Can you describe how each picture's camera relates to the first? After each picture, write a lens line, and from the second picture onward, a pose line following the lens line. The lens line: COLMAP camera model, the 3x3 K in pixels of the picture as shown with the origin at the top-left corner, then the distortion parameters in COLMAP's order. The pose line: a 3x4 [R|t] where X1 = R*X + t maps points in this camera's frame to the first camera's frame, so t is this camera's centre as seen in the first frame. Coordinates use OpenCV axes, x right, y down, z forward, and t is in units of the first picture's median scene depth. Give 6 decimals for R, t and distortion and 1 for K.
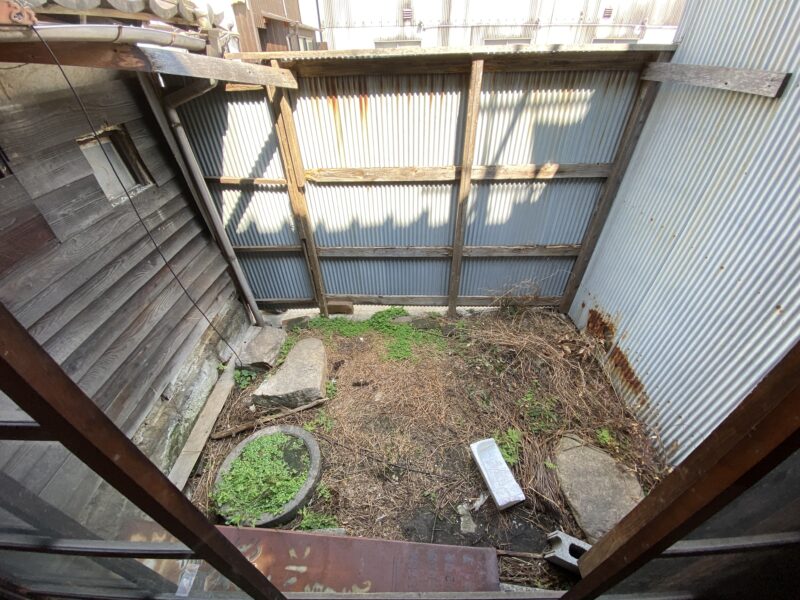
lens RADIAL K [[326.4, 0, 401.4], [0, 326.4, 295.2], [0, 0, 1]] dist [-0.015942, -0.000940]
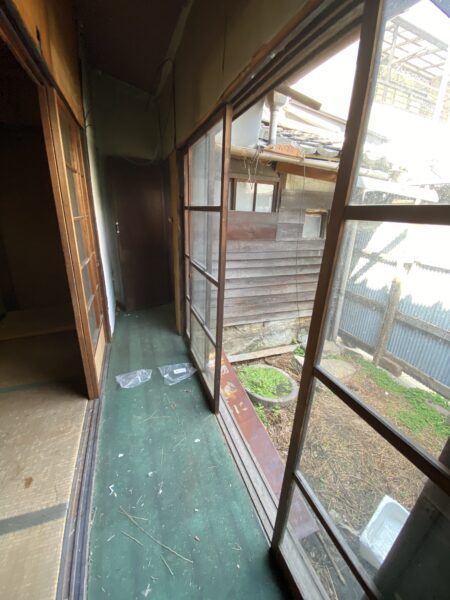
lens RADIAL K [[244.8, 0, 222.1], [0, 244.8, 300.2], [0, 0, 1]] dist [-0.015942, -0.000940]
pose [[0.345639, 0.347009, -0.871848, 0.375924], [-0.594384, 0.799914, 0.082738, 0.176785], [0.726114, 0.489615, 0.482737, -0.010549]]
